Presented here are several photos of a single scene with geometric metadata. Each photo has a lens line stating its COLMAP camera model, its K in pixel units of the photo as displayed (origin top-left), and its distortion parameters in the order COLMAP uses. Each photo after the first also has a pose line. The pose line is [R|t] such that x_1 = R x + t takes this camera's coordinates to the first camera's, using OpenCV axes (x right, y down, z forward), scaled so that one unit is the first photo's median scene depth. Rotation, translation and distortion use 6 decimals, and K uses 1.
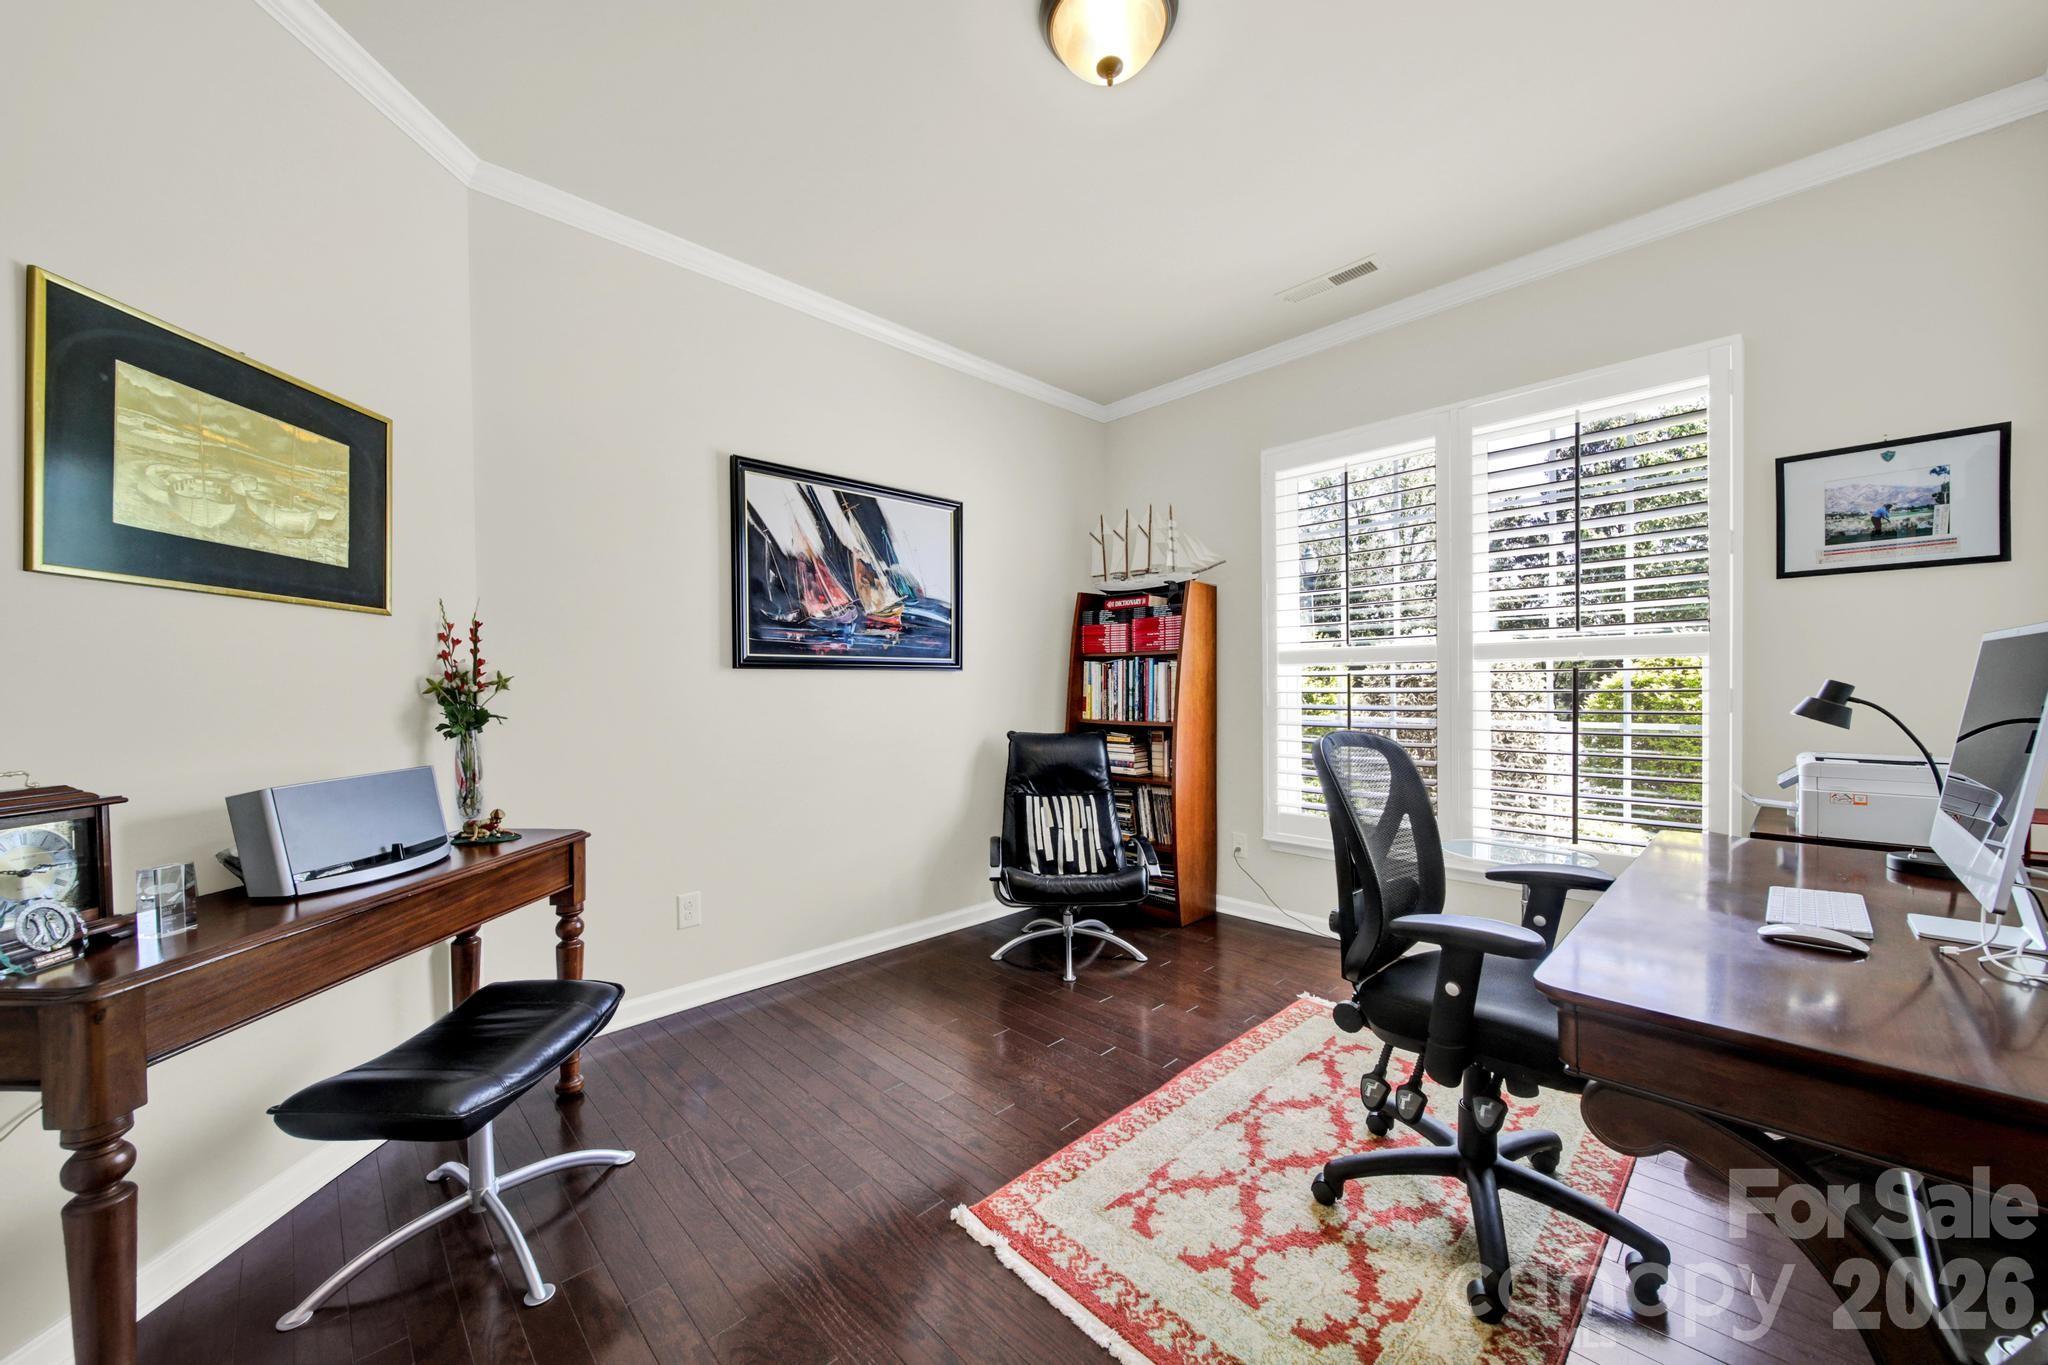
lens RADIAL K [[750.4, 0, 1026.0], [0, 750.4, 688.8], [0, 0, 1]] dist [-0.012948, -0.000186]
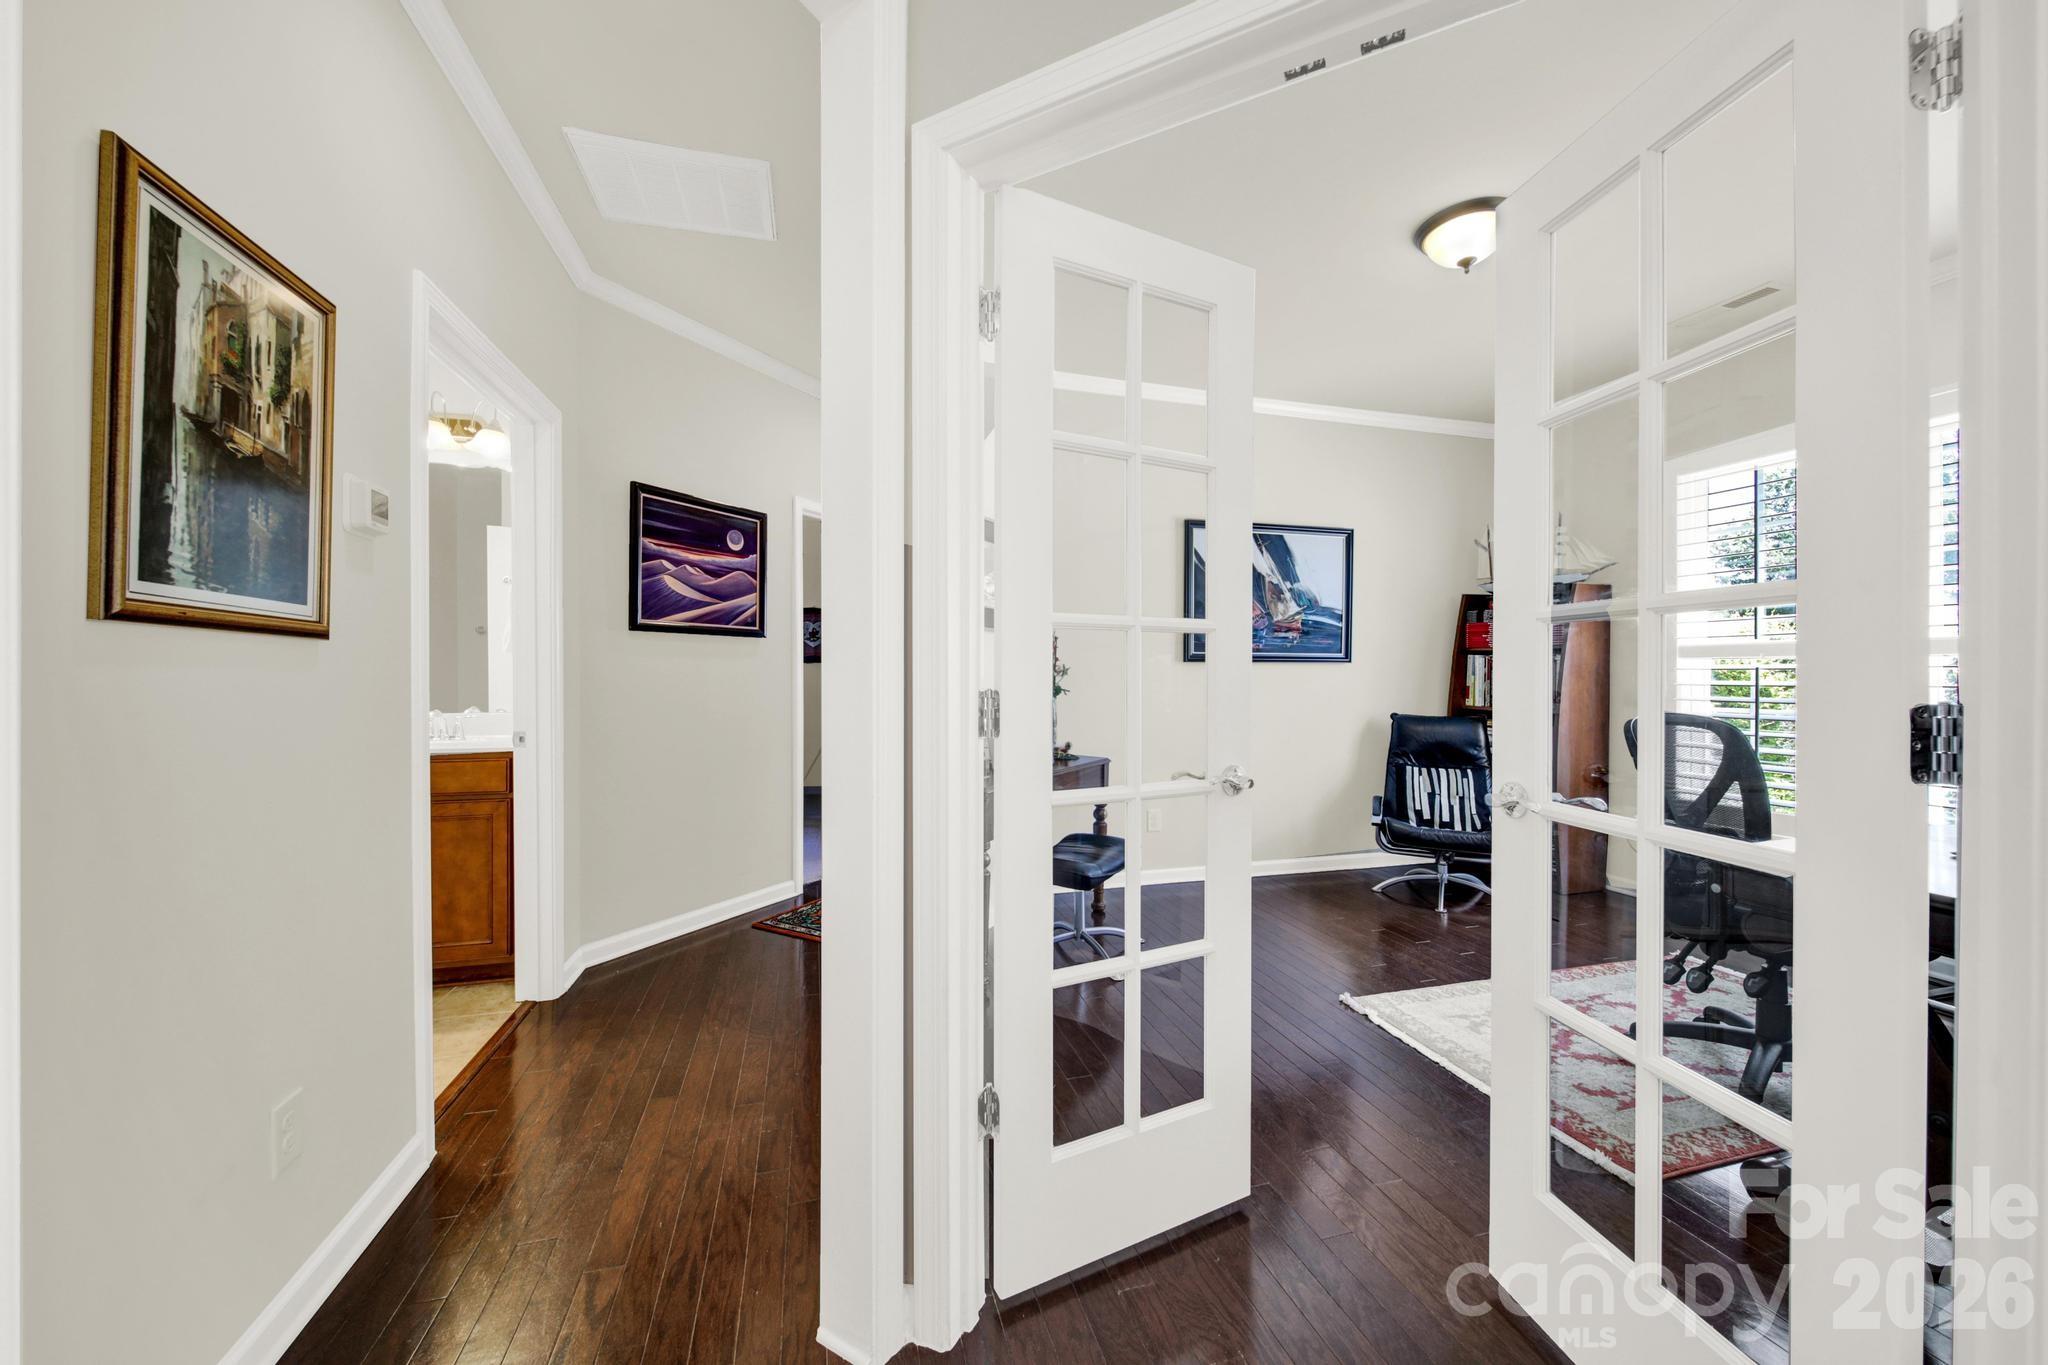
lens RADIAL K [[750.4, 0, 1005.4], [0, 750.4, 681.6], [0, 0, 1]] dist [-0.012948, -0.000186]
pose [[0.871289, 0.014938, -0.490544, 0.026855], [-0.010823, 0.999878, 0.011225, -0.001321], [0.490652, -0.004471, 0.871344, -0.394150]]
